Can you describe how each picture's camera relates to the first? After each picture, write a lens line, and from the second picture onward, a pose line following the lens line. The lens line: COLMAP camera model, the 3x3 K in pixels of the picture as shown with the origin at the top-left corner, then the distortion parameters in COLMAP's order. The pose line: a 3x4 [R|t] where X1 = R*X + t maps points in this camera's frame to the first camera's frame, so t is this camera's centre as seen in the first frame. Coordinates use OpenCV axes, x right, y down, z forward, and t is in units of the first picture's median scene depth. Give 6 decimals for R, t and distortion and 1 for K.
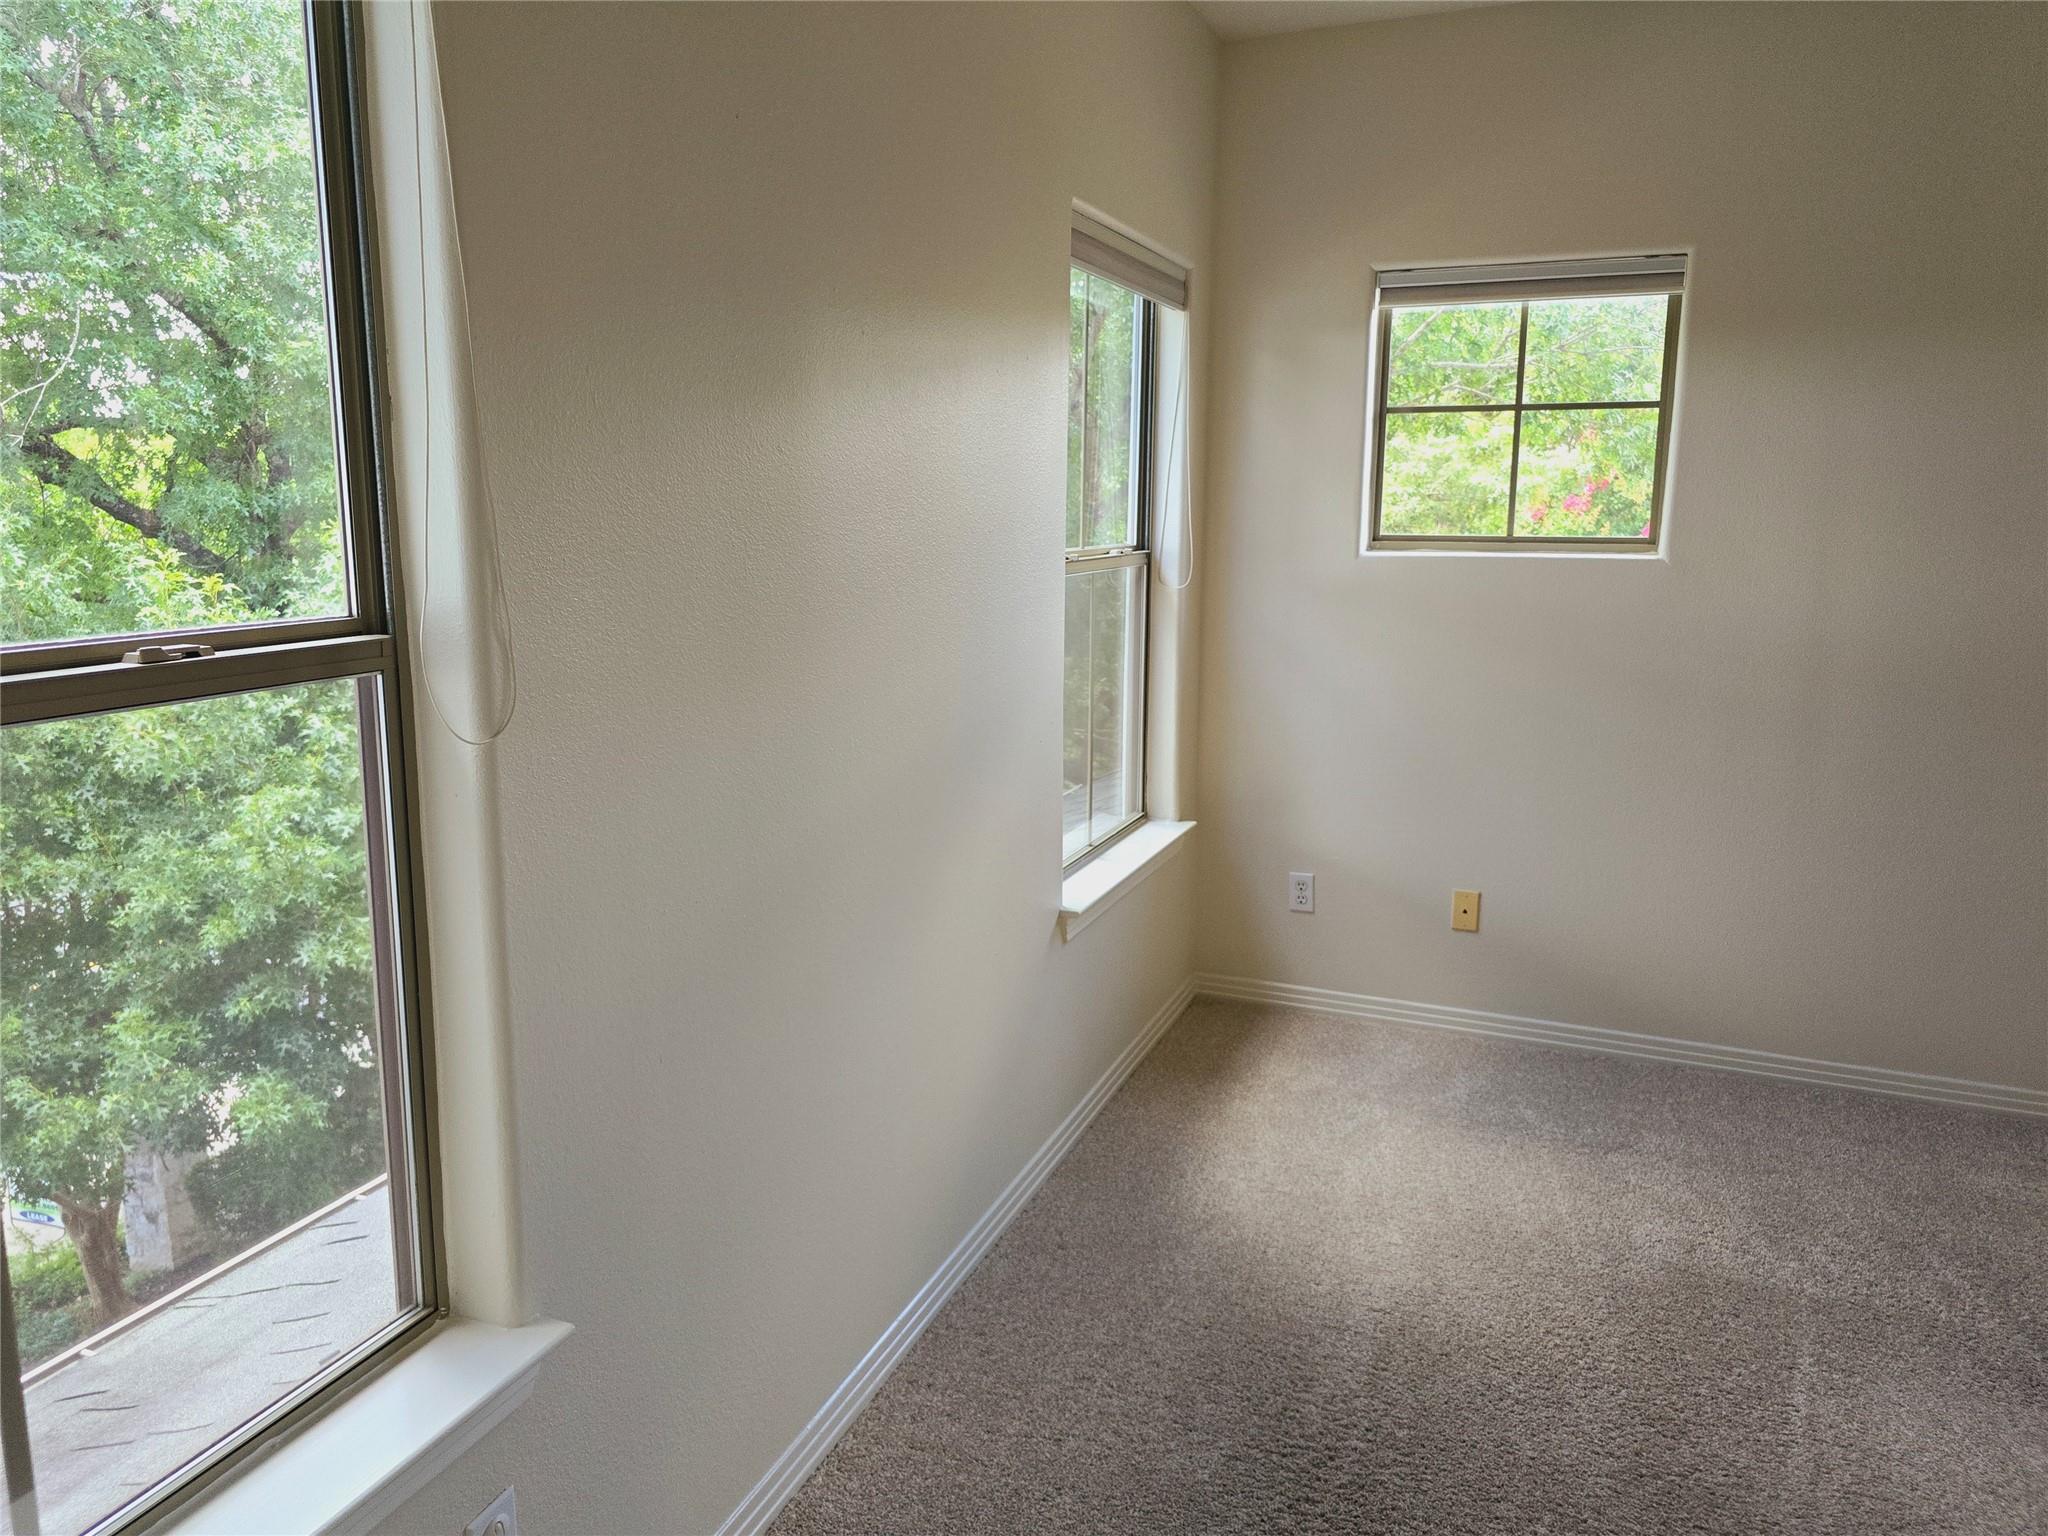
lens RADIAL K [[1421.3, 0, 1029.6], [0, 1421.3, 727.0], [0, 0, 1]] dist [0.082601, -0.082090]
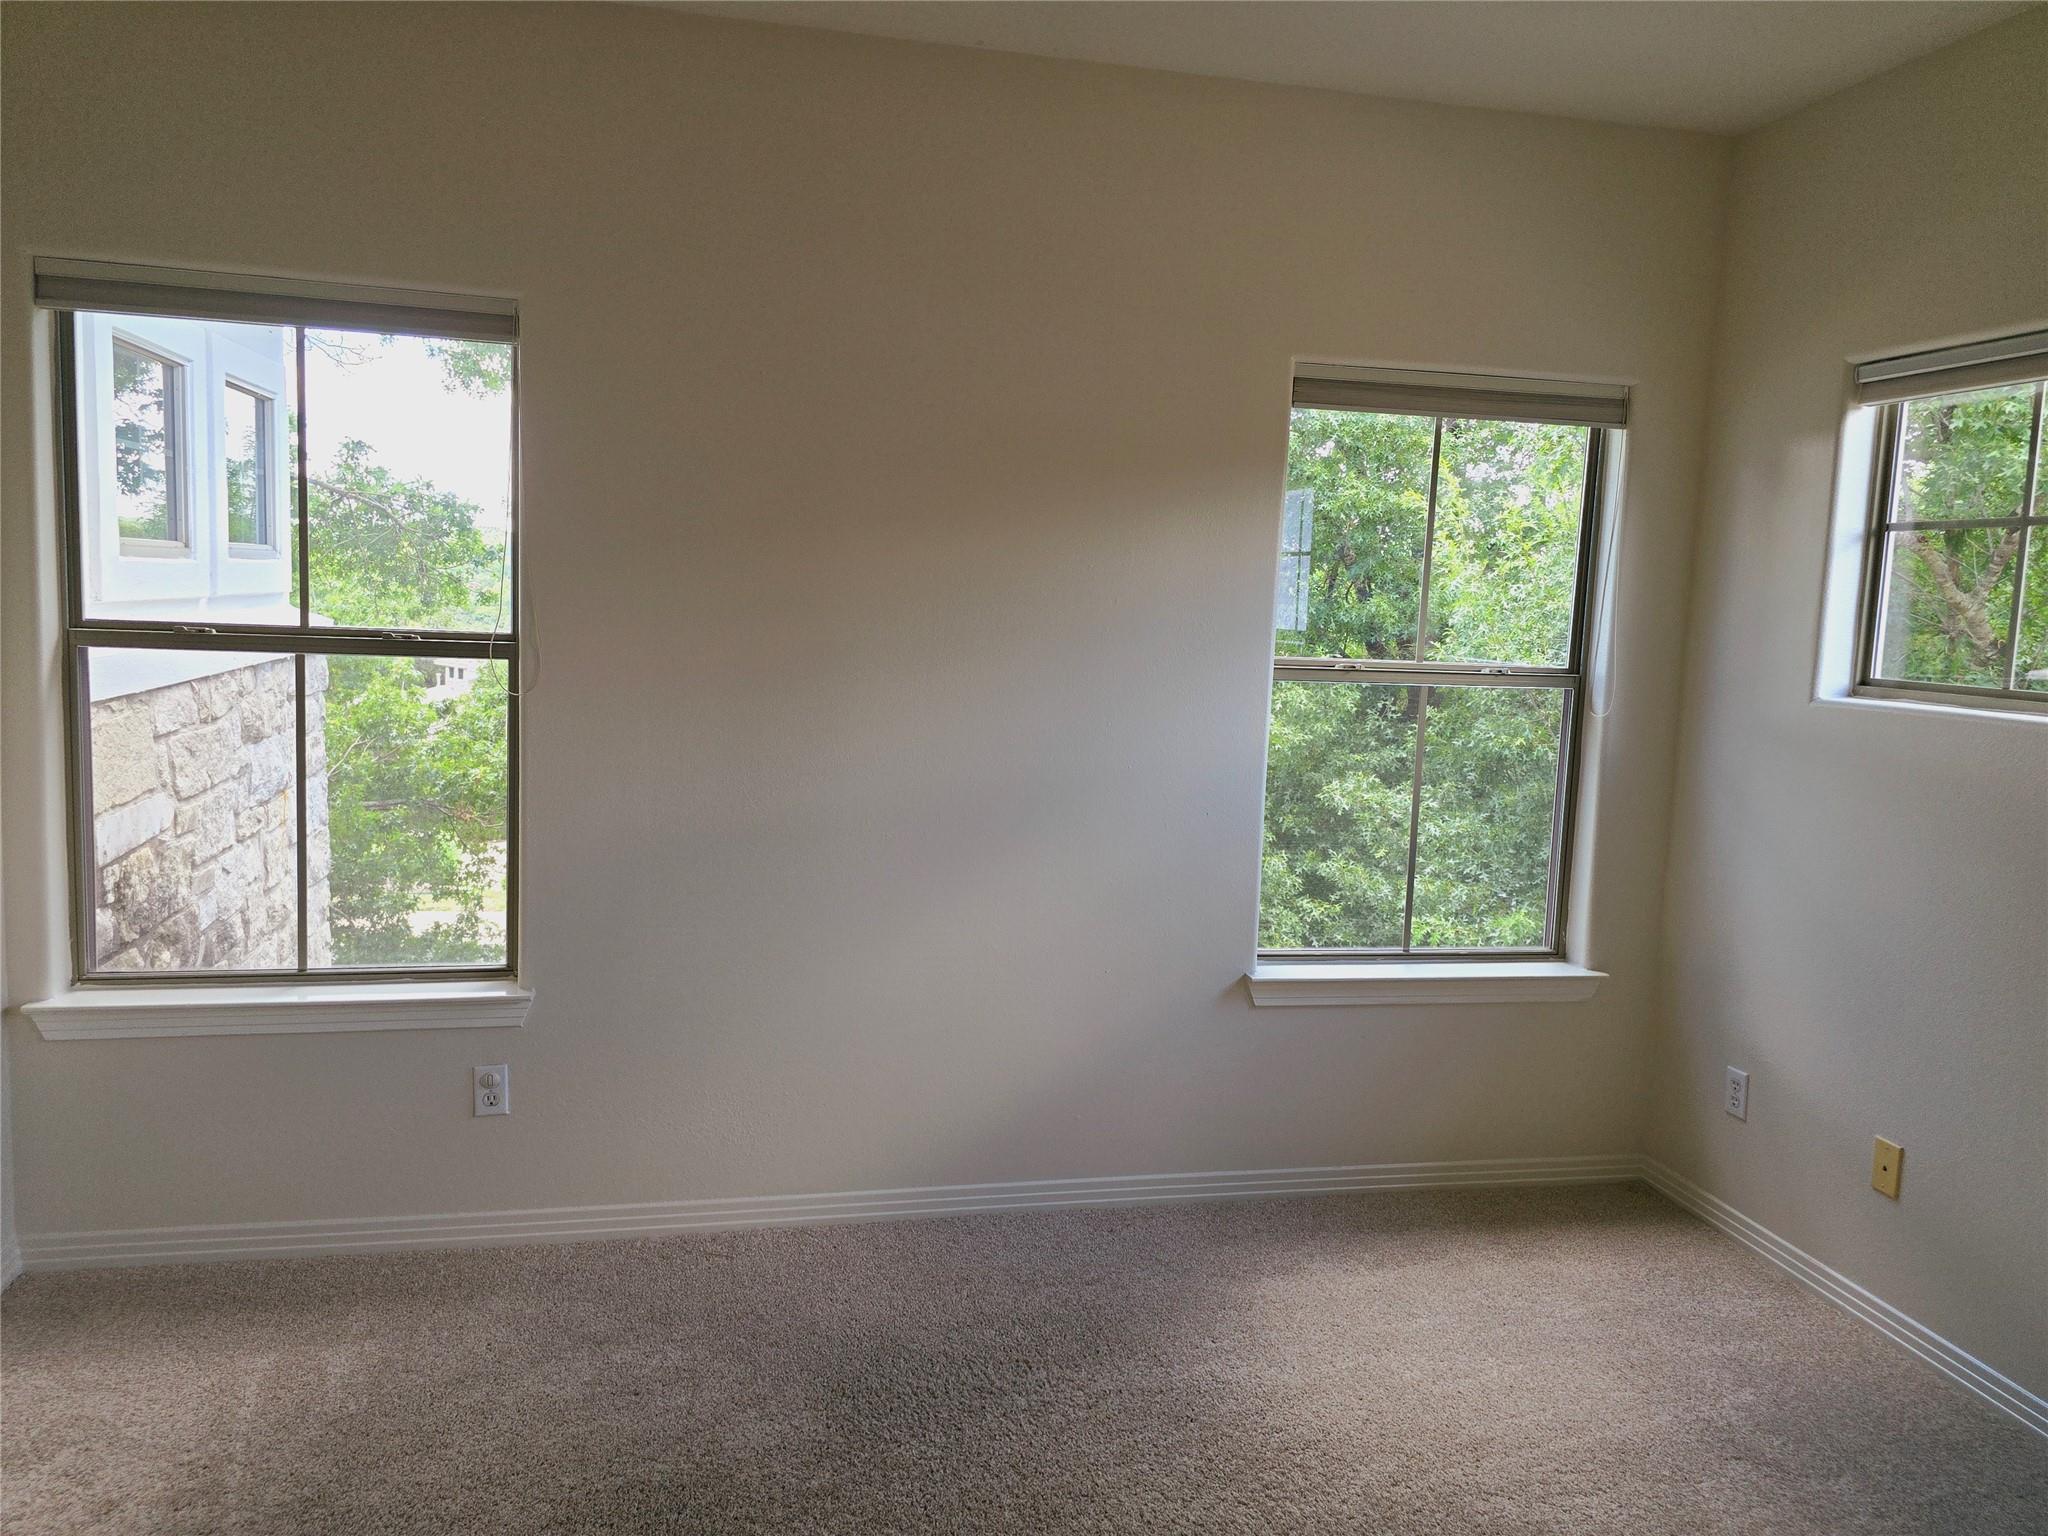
lens RADIAL K [[1401.9, 0, 1031.2], [0, 1401.9, 731.6], [0, 0, 1]] dist [0.054557, -0.035974]
pose [[0.573217, 0.097102, -0.813630, 0.661326], [-0.173222, 0.984872, -0.004500, -0.019610], [0.800885, 0.143518, 0.581366, 0.161471]]
